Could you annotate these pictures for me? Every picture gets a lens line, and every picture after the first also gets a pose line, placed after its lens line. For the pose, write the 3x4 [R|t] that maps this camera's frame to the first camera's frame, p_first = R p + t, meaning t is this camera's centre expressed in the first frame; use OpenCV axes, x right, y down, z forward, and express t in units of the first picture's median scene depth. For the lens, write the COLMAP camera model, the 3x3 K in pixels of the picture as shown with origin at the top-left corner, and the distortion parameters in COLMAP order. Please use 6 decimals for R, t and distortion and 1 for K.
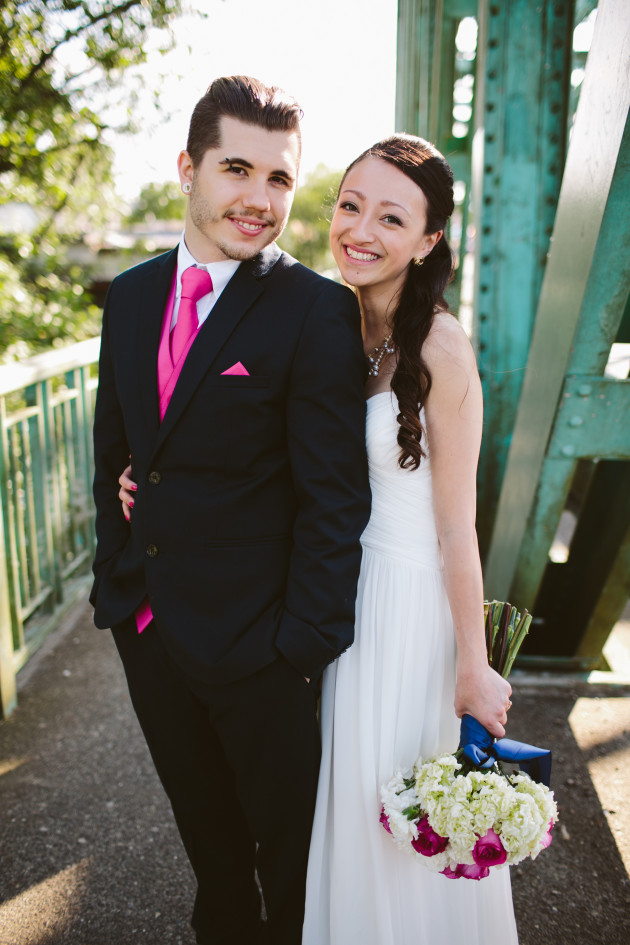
lens RADIAL K [[910.5, 0, 315.0], [0, 910.5, 472.5], [0, 0, 1]] dist [-0.115779, 0.156751]
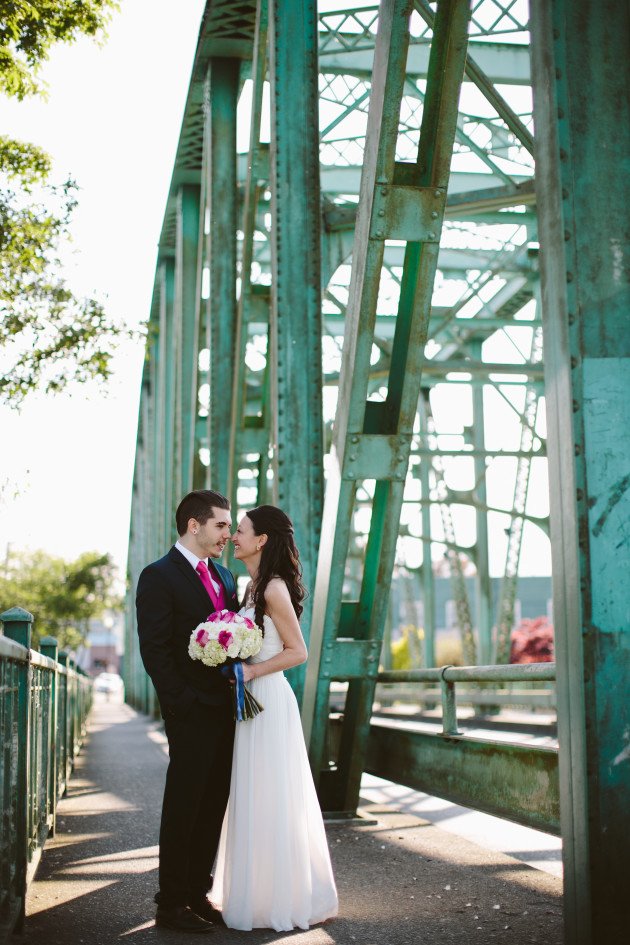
lens RADIAL K [[1454.6, 0, 315.0], [0, 1454.6, 472.5], [0, 0, 1]] dist [-0.126906, -0.039110]
pose [[0.973907, 0.021409, 0.225936, -0.383398], [0.065016, 0.927495, -0.368140, 0.535807], [-0.217436, 0.373223, 0.901901, -1.615622]]
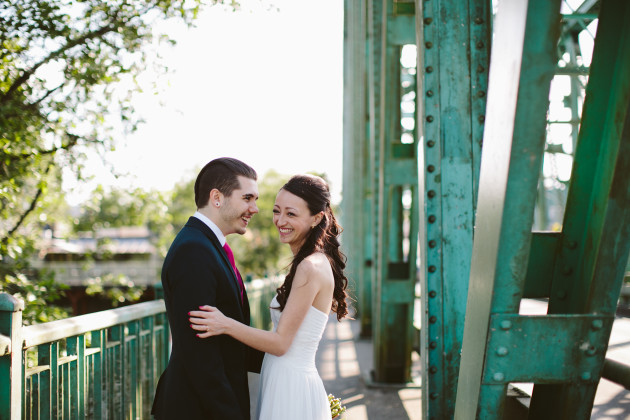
lens RADIAL K [[969.7, 0, 315.0], [0, 969.7, 210.0], [0, 0, 1]] dist [-0.126906, -0.039110]
pose [[0.998556, -0.004122, 0.053562, -0.026102], [0.019374, 0.957585, -0.287498, 0.076814], [-0.050105, 0.288121, 0.956282, -0.192314]]
